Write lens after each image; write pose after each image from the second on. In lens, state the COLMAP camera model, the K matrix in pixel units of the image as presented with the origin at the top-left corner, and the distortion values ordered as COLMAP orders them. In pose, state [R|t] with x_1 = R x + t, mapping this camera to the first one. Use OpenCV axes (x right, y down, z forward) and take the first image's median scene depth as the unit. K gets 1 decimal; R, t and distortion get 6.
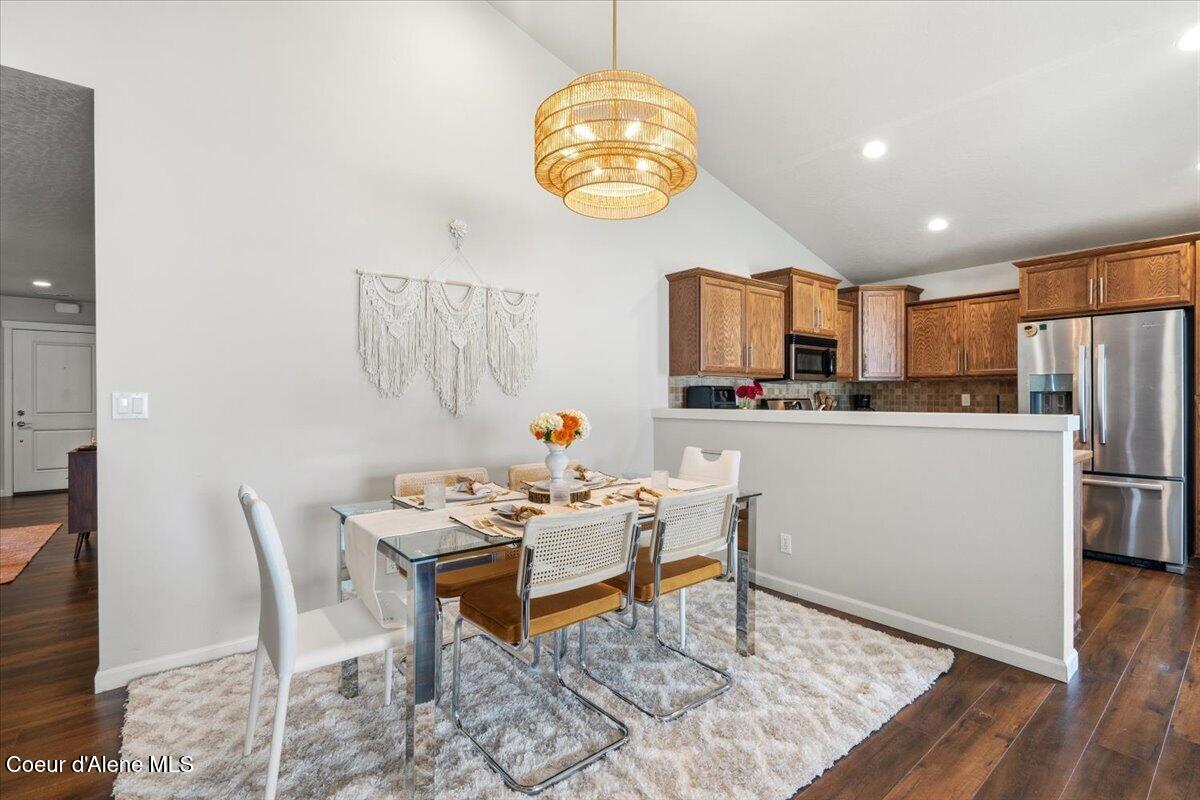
lens RADIAL K [[541.6, 0, 600.0], [0, 541.6, 402.4], [0, 0, 1]] dist [-0.001957, 0.000366]
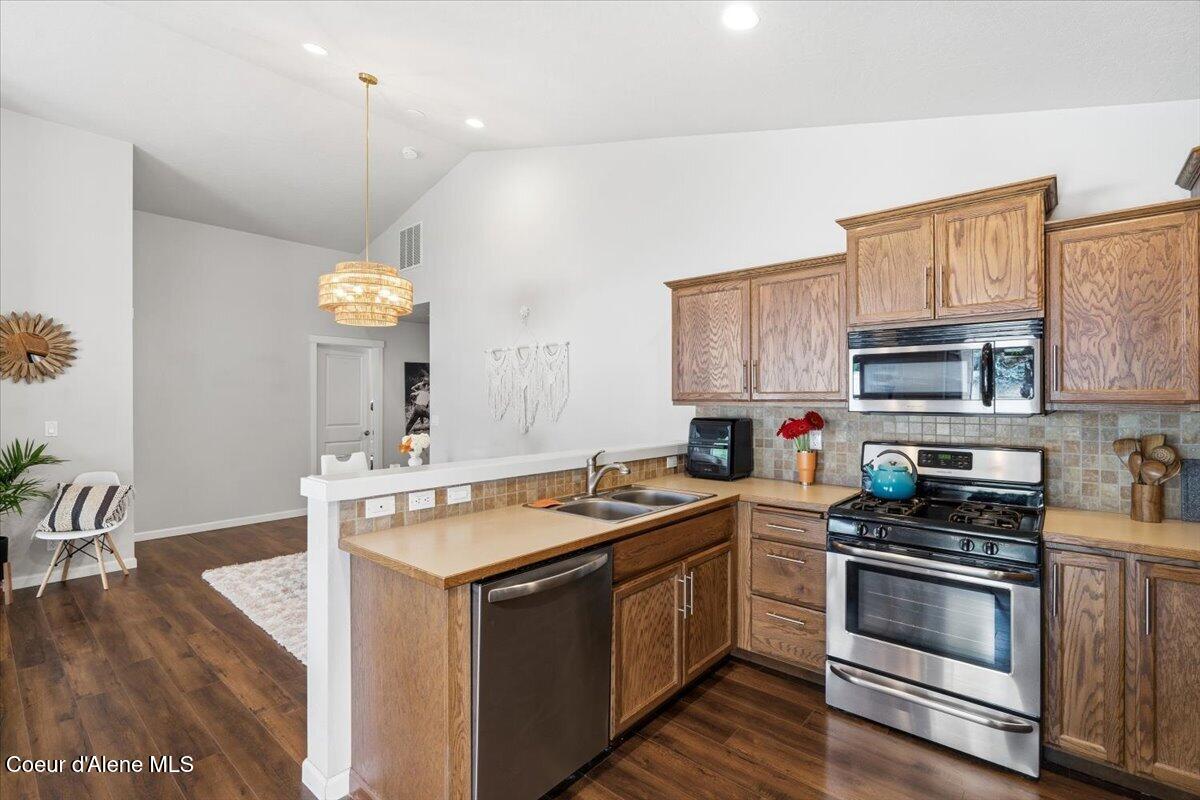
lens RADIAL K [[548.4, 0, 600.0], [0, 548.4, 400.0], [0, 0, 1]] dist [-0.003313, 0.000621]
pose [[0.174555, 0.005571, -0.984632, 0.908134], [-0.010445, 0.999938, 0.003806, -0.054516], [0.984592, 0.009620, 0.174602, 0.648210]]
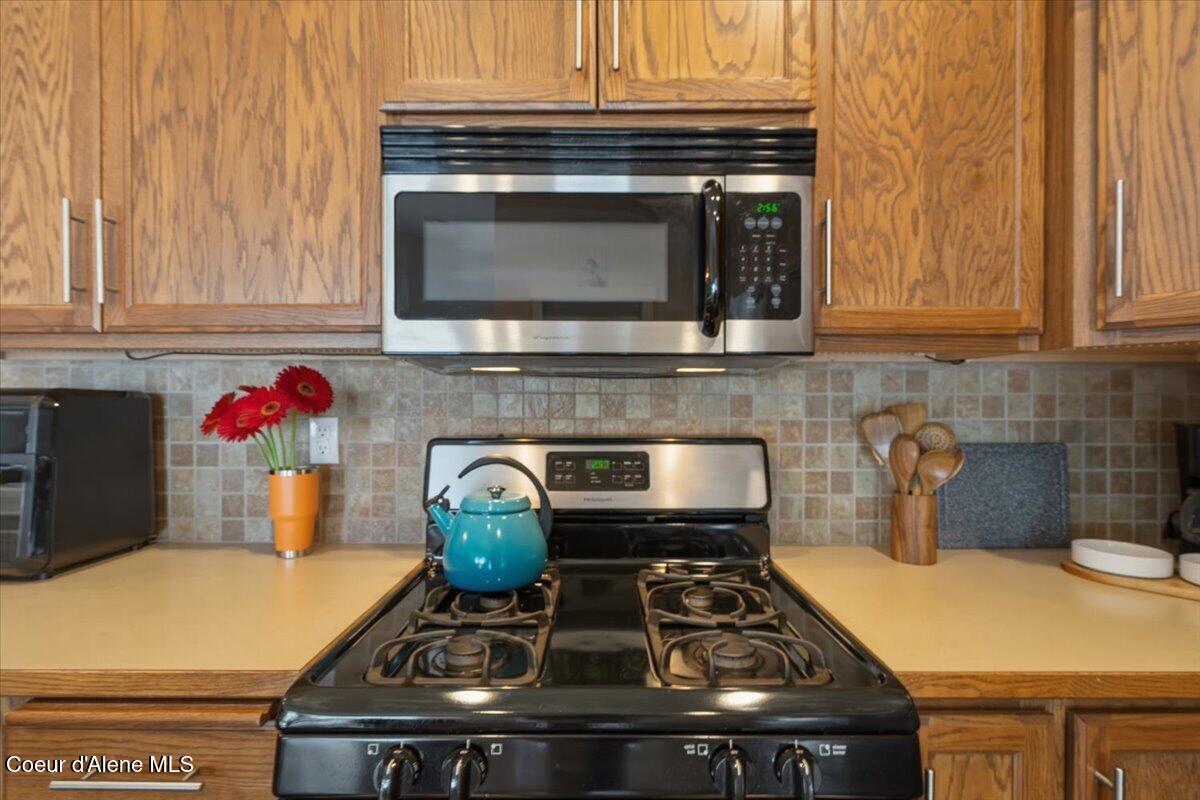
lens RADIAL K [[541.6, 0, 600.0], [0, 541.6, 402.4], [0, 0, 1]] dist [-0.001957, 0.000366]
pose [[0.776840, 0.002959, -0.629691, 0.558102], [-0.010174, 0.999917, -0.007853, -0.023056], [0.629616, 0.012507, 0.776806, 0.914026]]
